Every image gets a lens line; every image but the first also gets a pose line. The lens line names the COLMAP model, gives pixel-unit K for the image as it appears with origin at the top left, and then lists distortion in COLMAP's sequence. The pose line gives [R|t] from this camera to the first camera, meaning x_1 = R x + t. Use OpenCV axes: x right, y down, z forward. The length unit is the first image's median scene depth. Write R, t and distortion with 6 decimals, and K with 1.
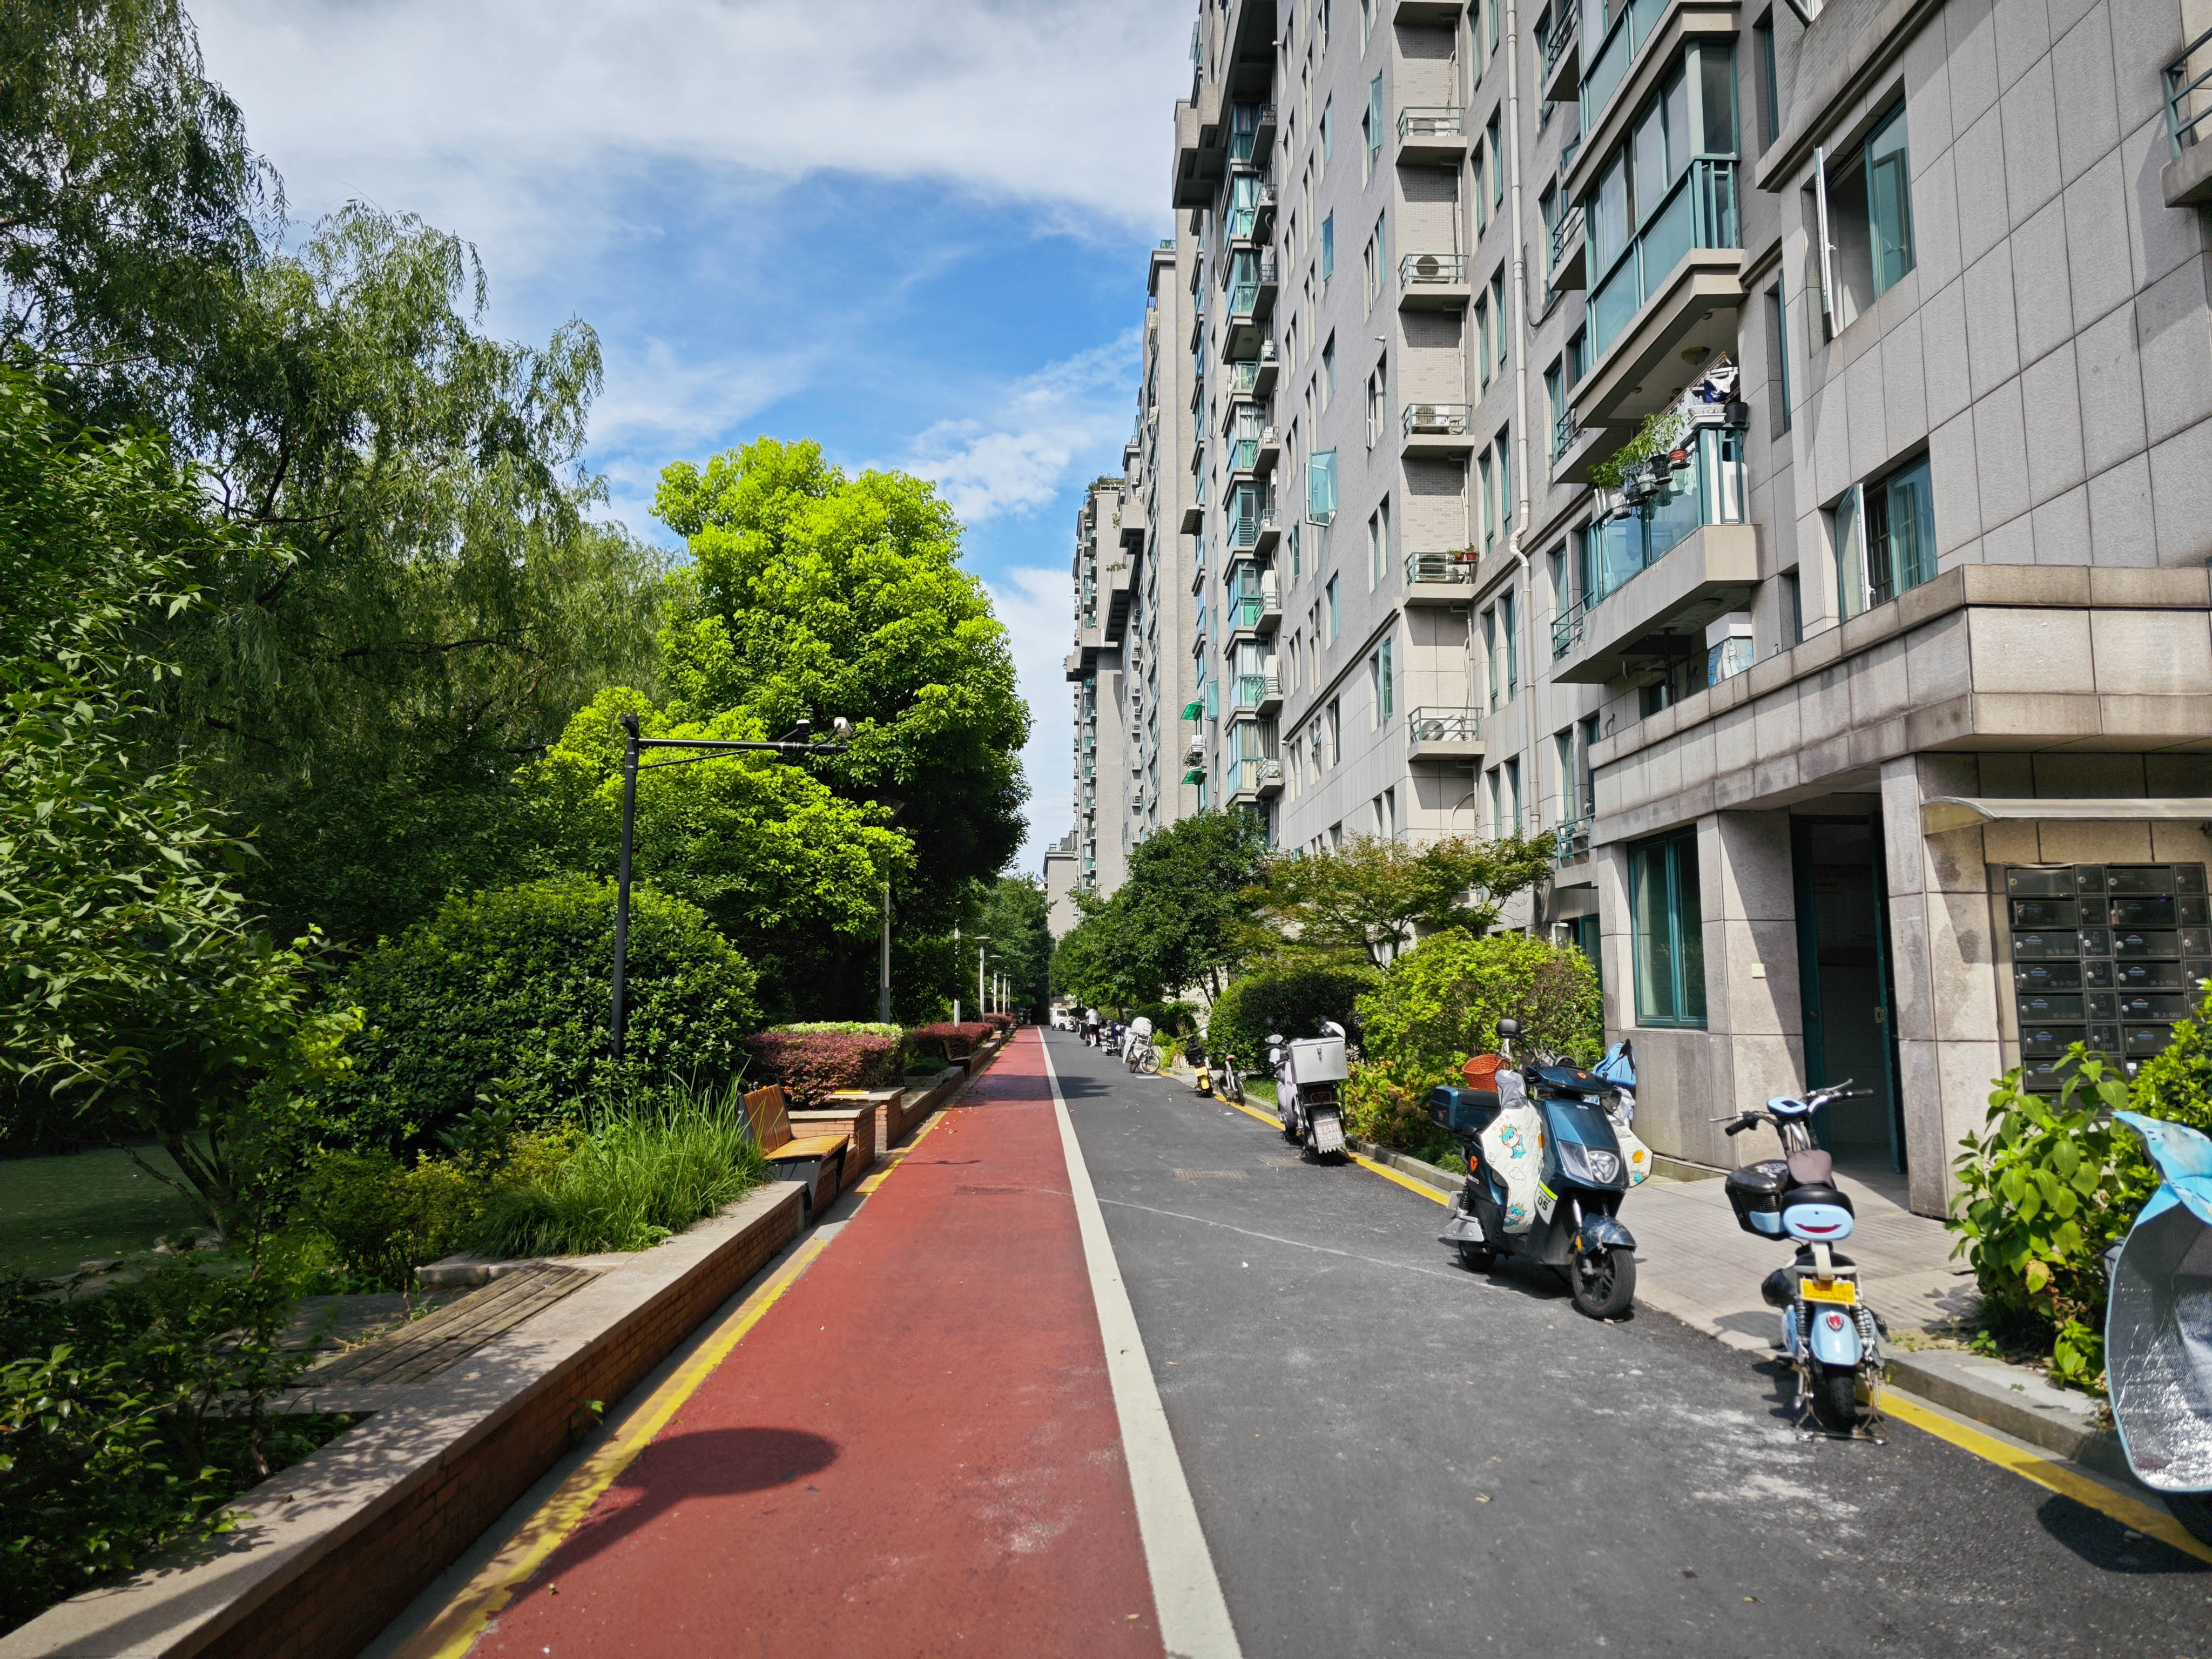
lens RADIAL K [[1463.2, 0, 1106.0], [0, 1463.2, 829.5], [0, 0, 1]] dist [0.002774, 0.001189]
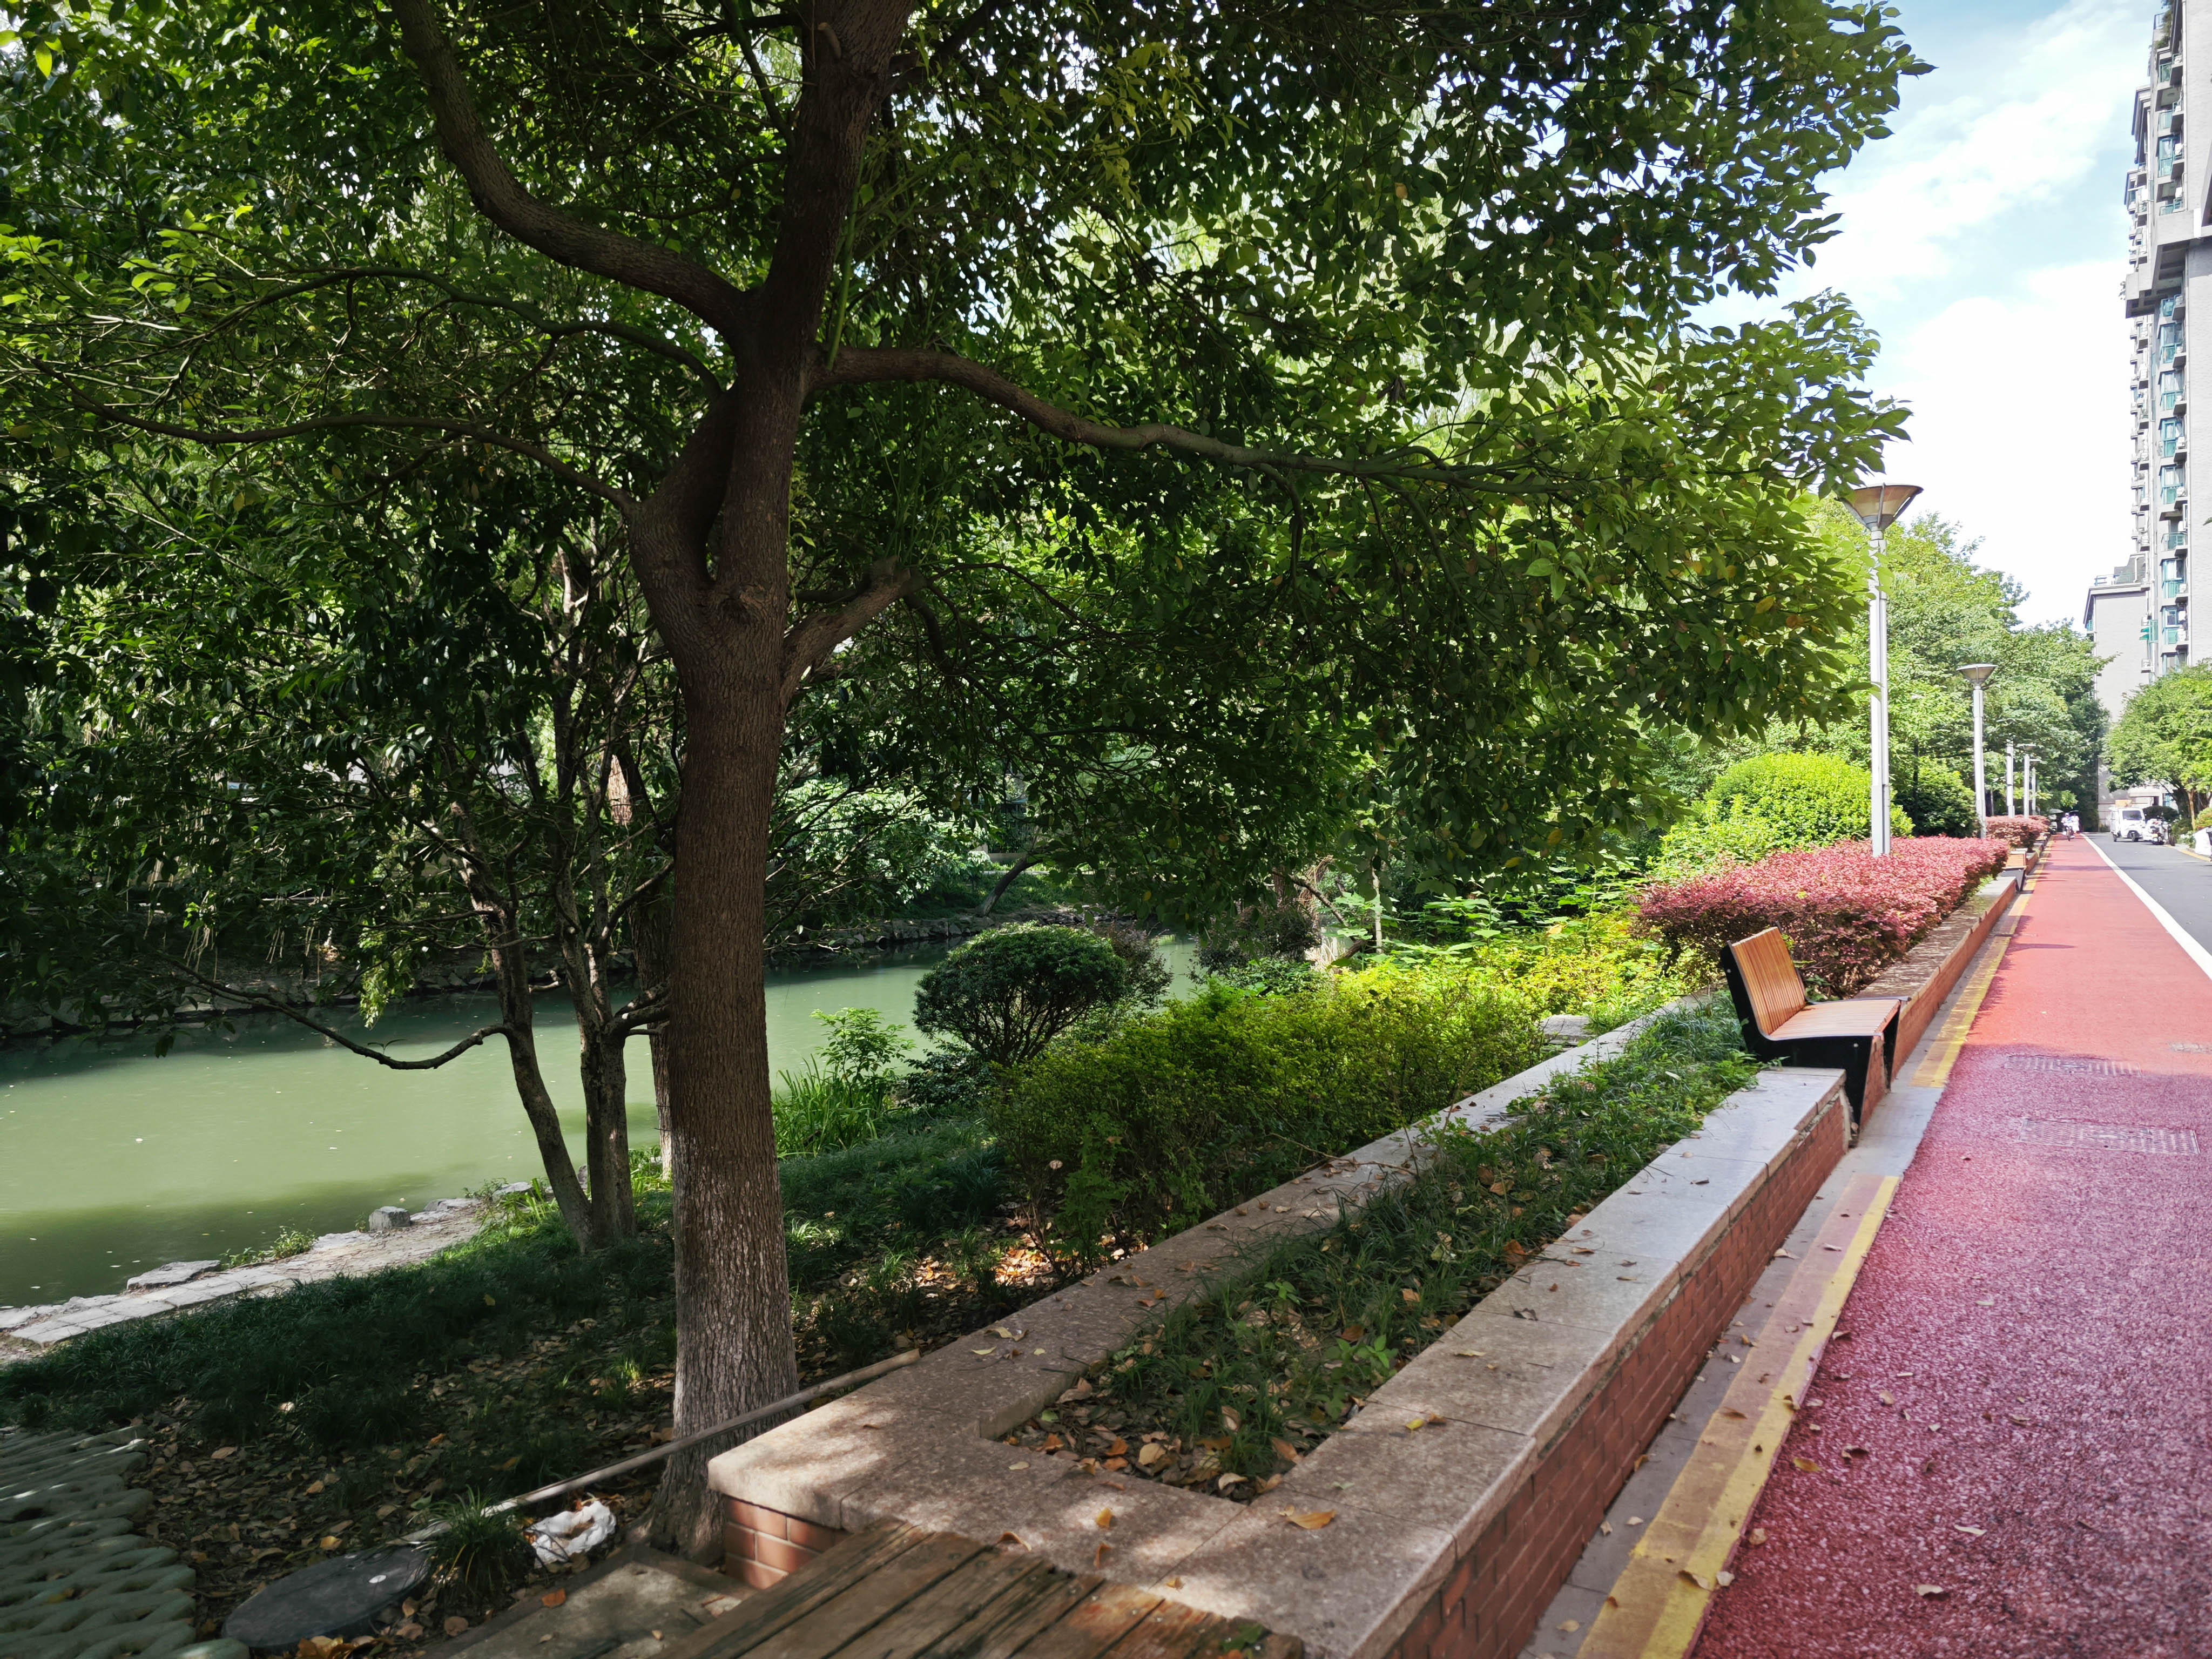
lens RADIAL K [[1463.2, 0, 1106.0], [0, 1463.2, 829.5], [0, 0, 1]] dist [0.002774, 0.001189]
pose [[0.808910, -0.010404, -0.587840, -0.017768], [0.086678, 0.991028, 0.101735, 0.029158], [0.581508, -0.133247, 0.802555, 0.234678]]
